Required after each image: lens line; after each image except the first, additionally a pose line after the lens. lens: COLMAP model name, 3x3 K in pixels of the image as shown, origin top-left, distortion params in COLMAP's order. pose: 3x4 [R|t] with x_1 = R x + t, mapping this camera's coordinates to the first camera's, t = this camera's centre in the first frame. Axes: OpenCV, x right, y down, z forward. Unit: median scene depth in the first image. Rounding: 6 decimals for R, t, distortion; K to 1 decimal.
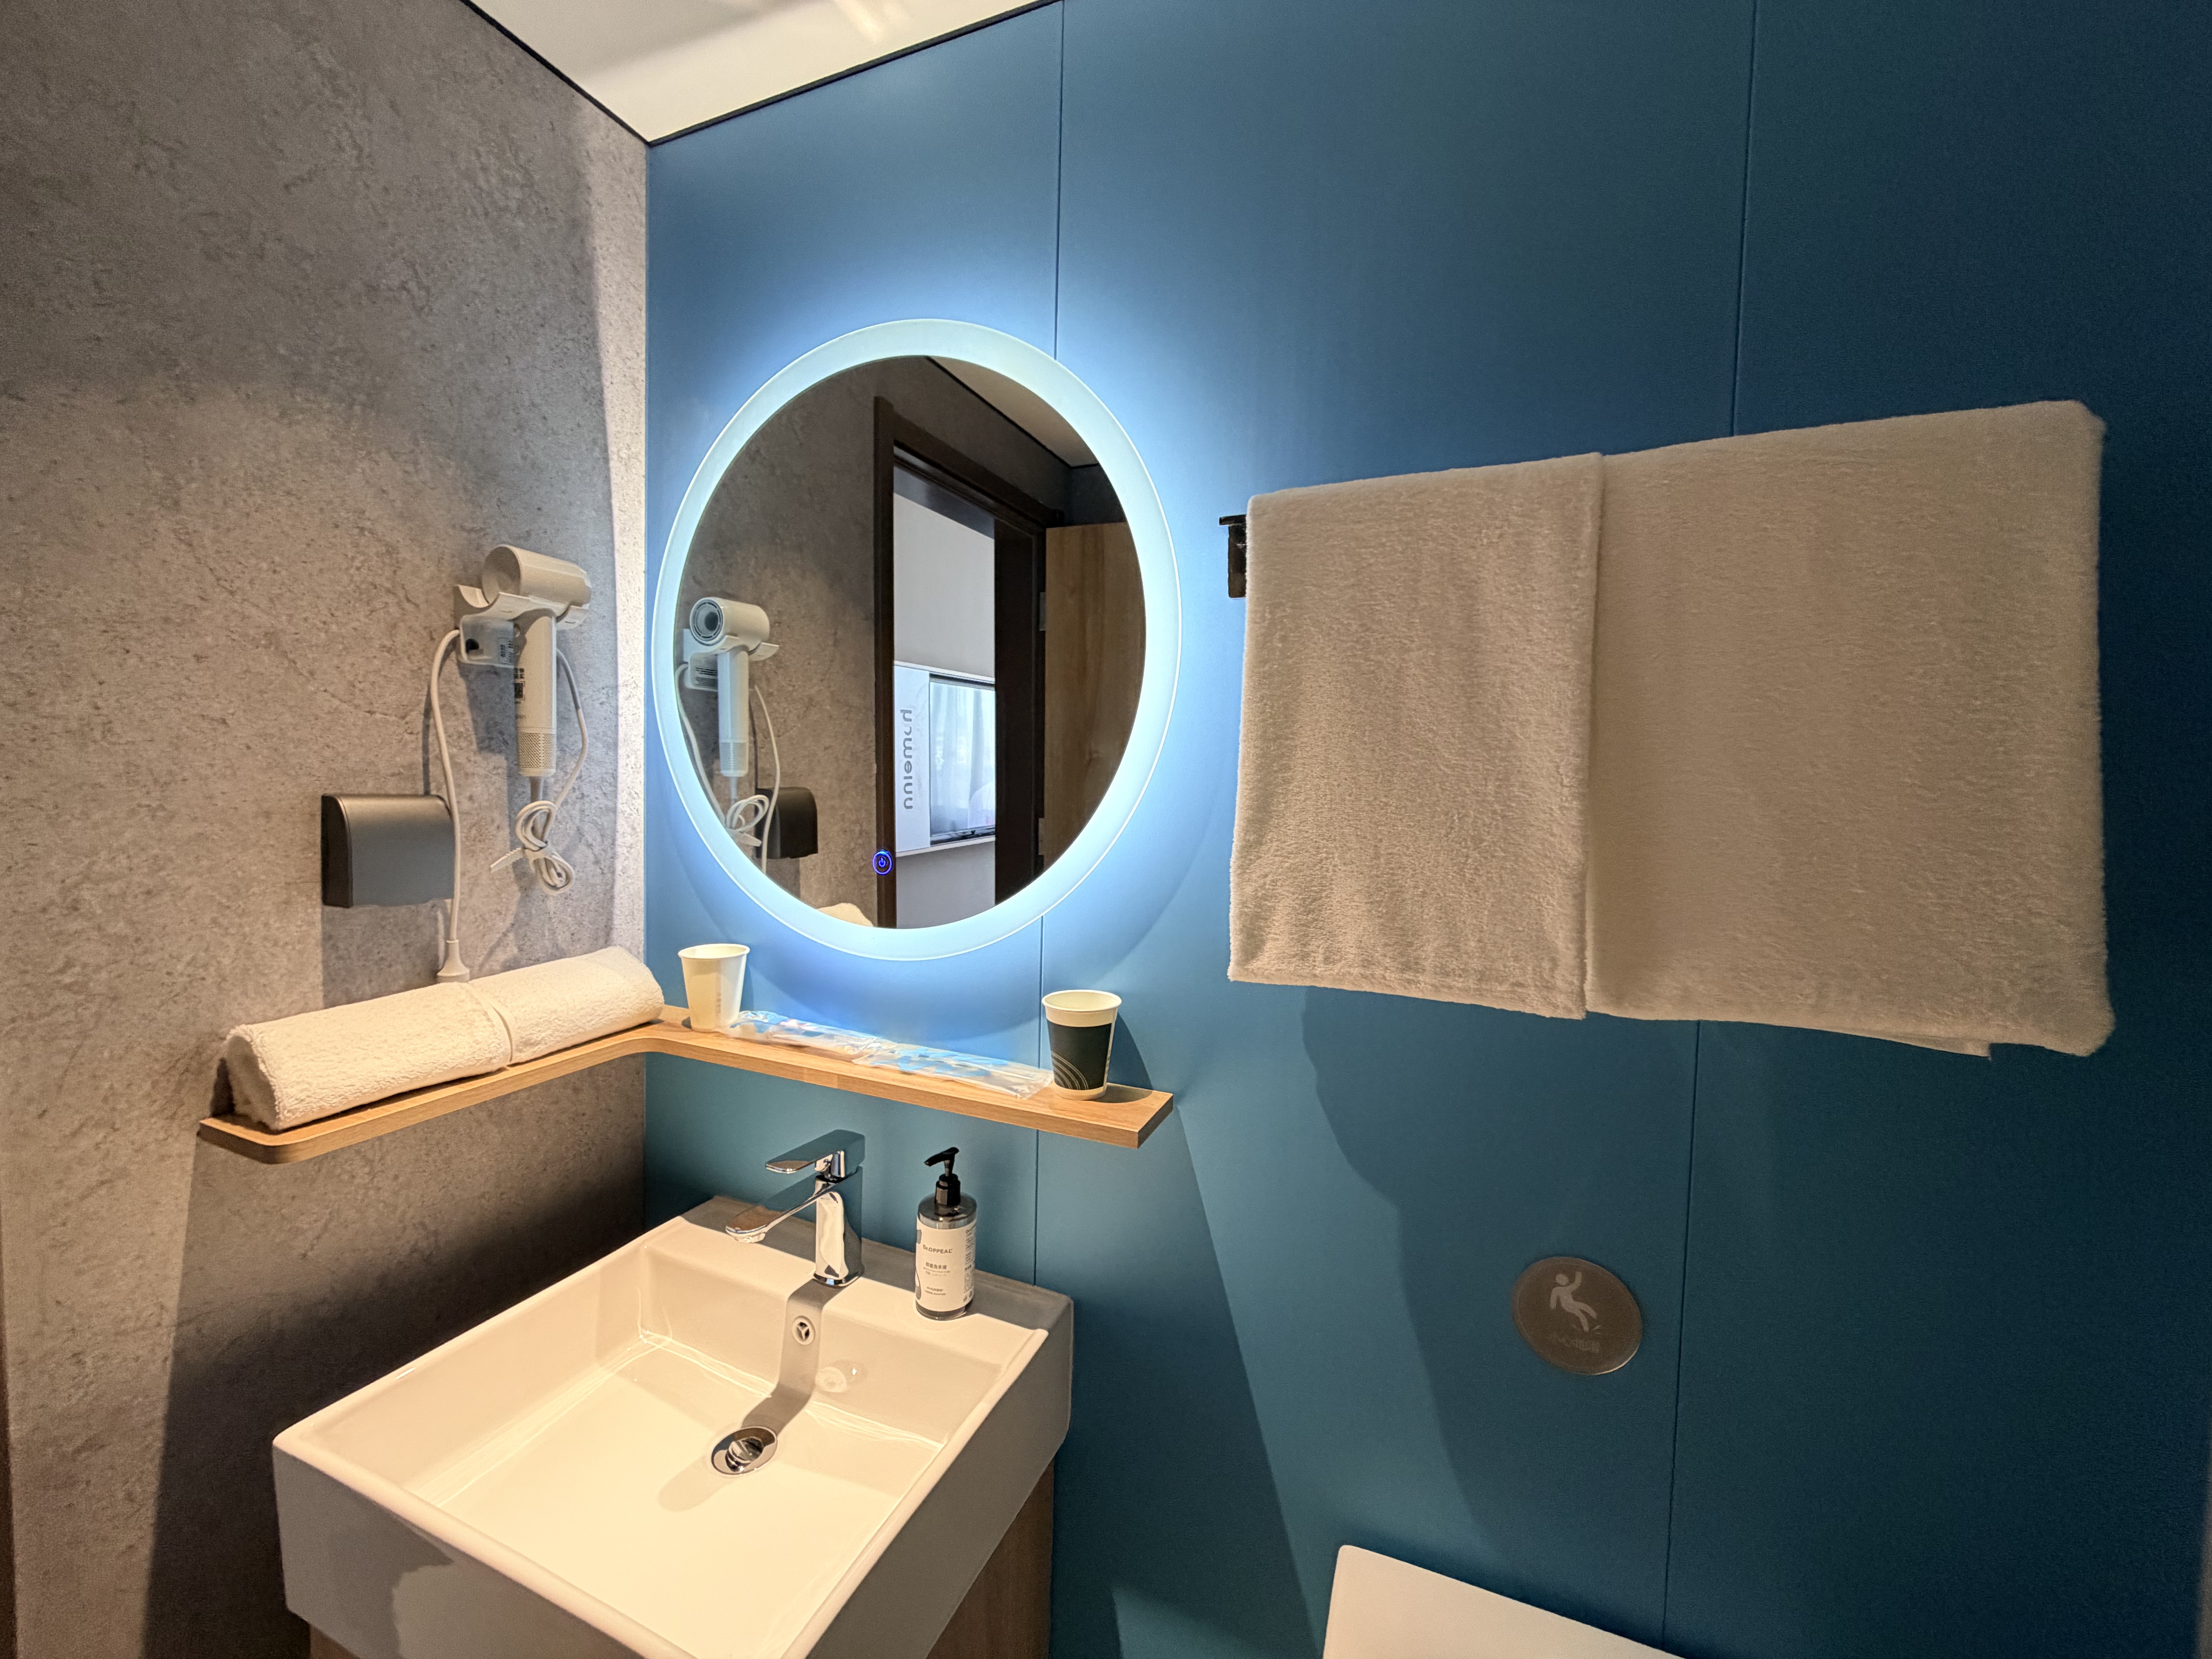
lens RADIAL K [[876.8, 0, 1103.7], [0, 876.8, 826.2], [0, 0, 1]] dist [-0.001728, -0.000001]
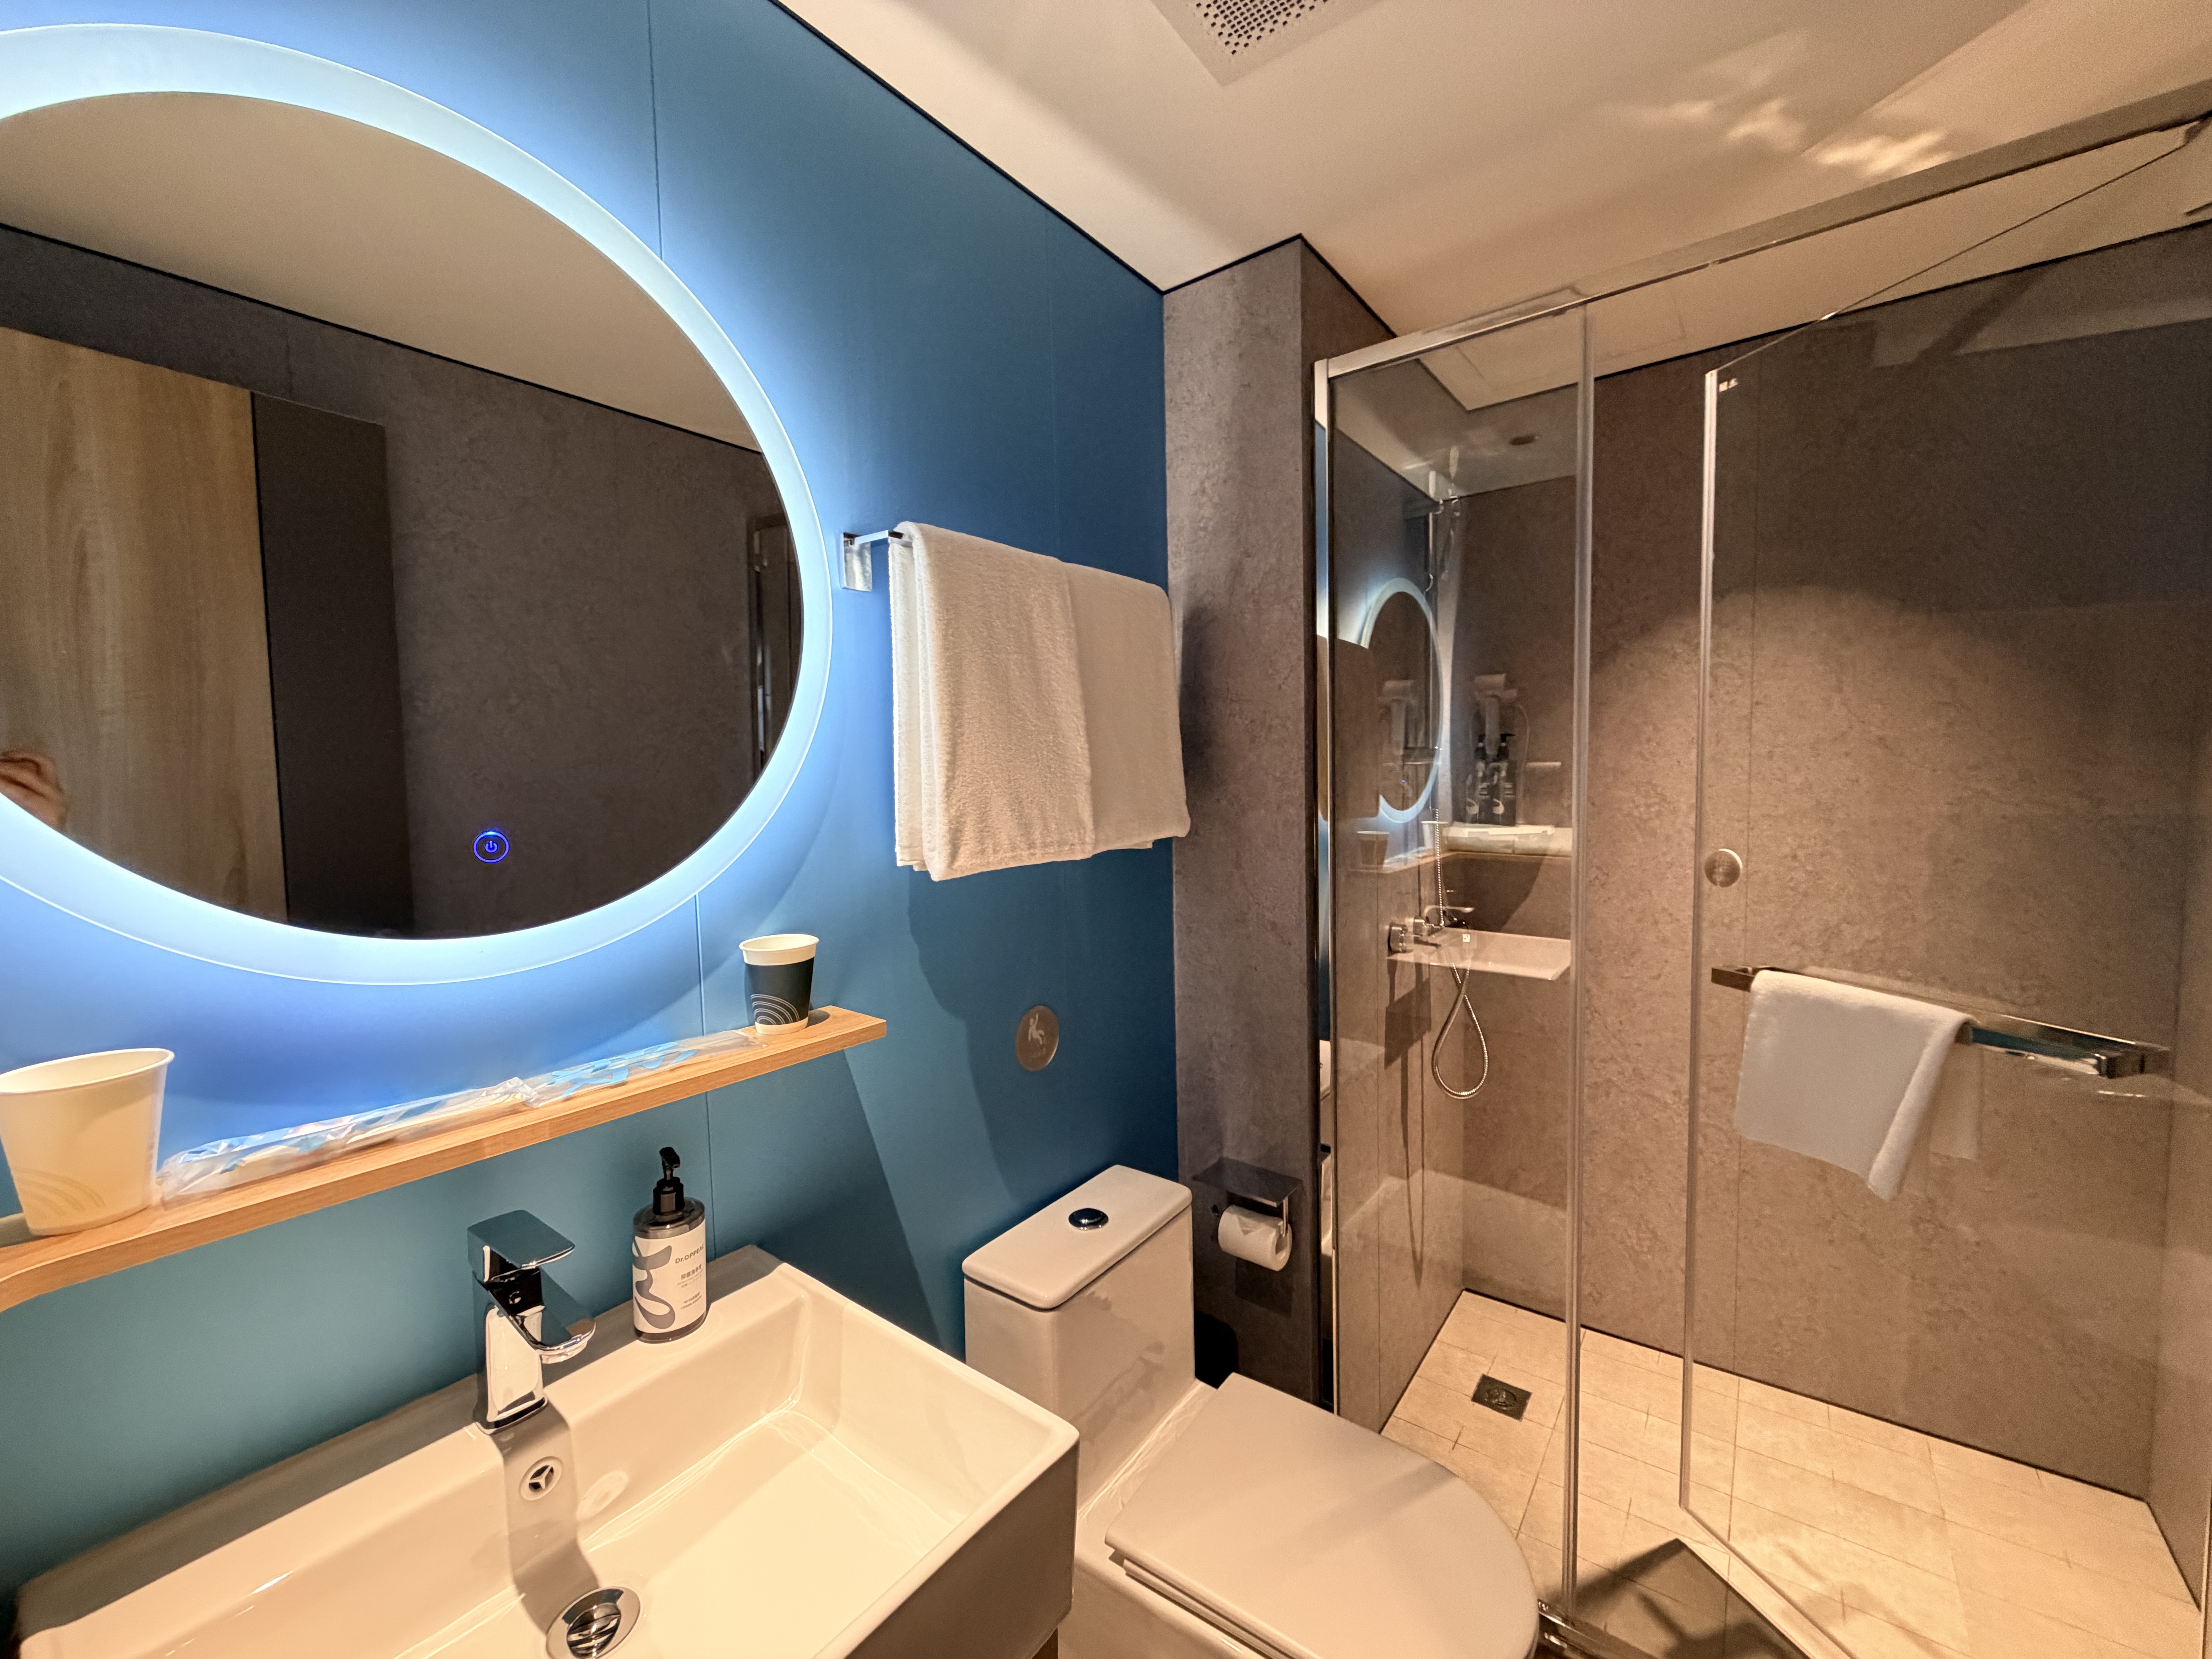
lens RADIAL K [[876.8, 0, 1103.7], [0, 876.8, 826.2], [0, 0, 1]] dist [-0.001728, -0.000001]
pose [[0.245346, -0.089954, 0.965253, -1.027301], [0.073320, 0.994556, 0.074049, 0.008449], [-0.966659, 0.052605, 0.250606, 0.375505]]
